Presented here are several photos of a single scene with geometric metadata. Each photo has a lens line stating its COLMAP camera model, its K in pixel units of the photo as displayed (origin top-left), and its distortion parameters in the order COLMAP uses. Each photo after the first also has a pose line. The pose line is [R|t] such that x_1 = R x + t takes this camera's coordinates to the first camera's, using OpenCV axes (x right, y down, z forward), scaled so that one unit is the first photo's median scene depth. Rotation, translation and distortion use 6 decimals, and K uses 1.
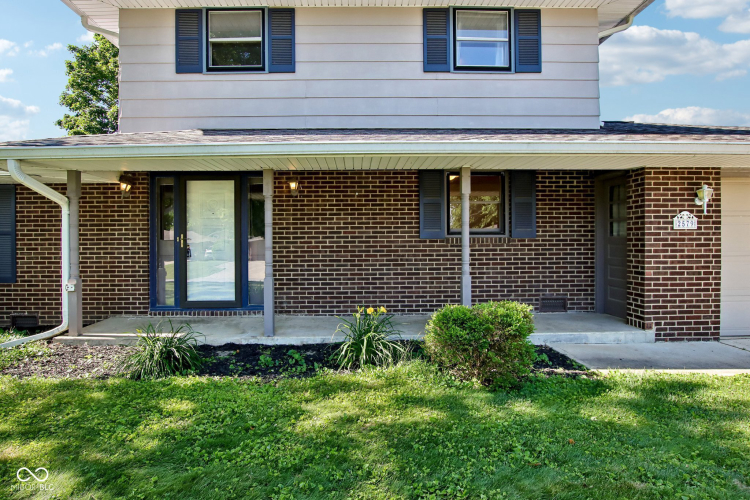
lens RADIAL K [[410.7, 0, 375.0], [0, 410.7, 250.0], [0, 0, 1]] dist [0.001088, 0.000121]
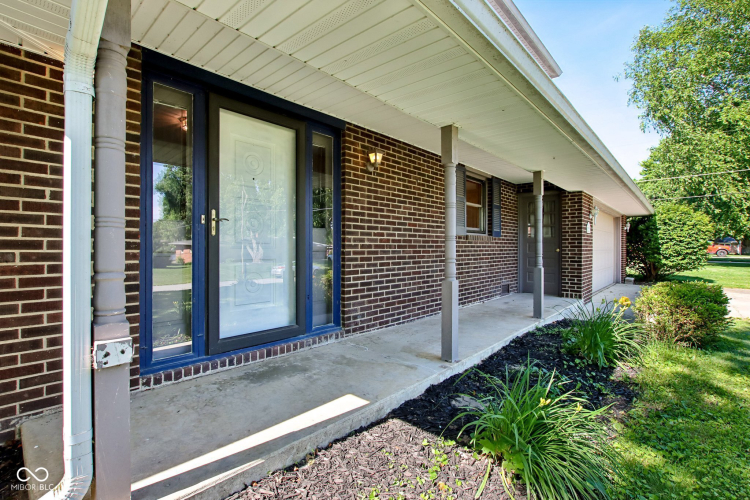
lens RADIAL K [[349.8, 0, 376.6], [0, 349.8, 247.9], [0, 0, 1]] dist [-0.016800, 0.000205]
pose [[0.673108, 0.006792, 0.739513, -0.656364], [0.002906, 0.999926, -0.011829, 0.014720], [-0.739538, 0.010111, 0.673039, 0.560934]]
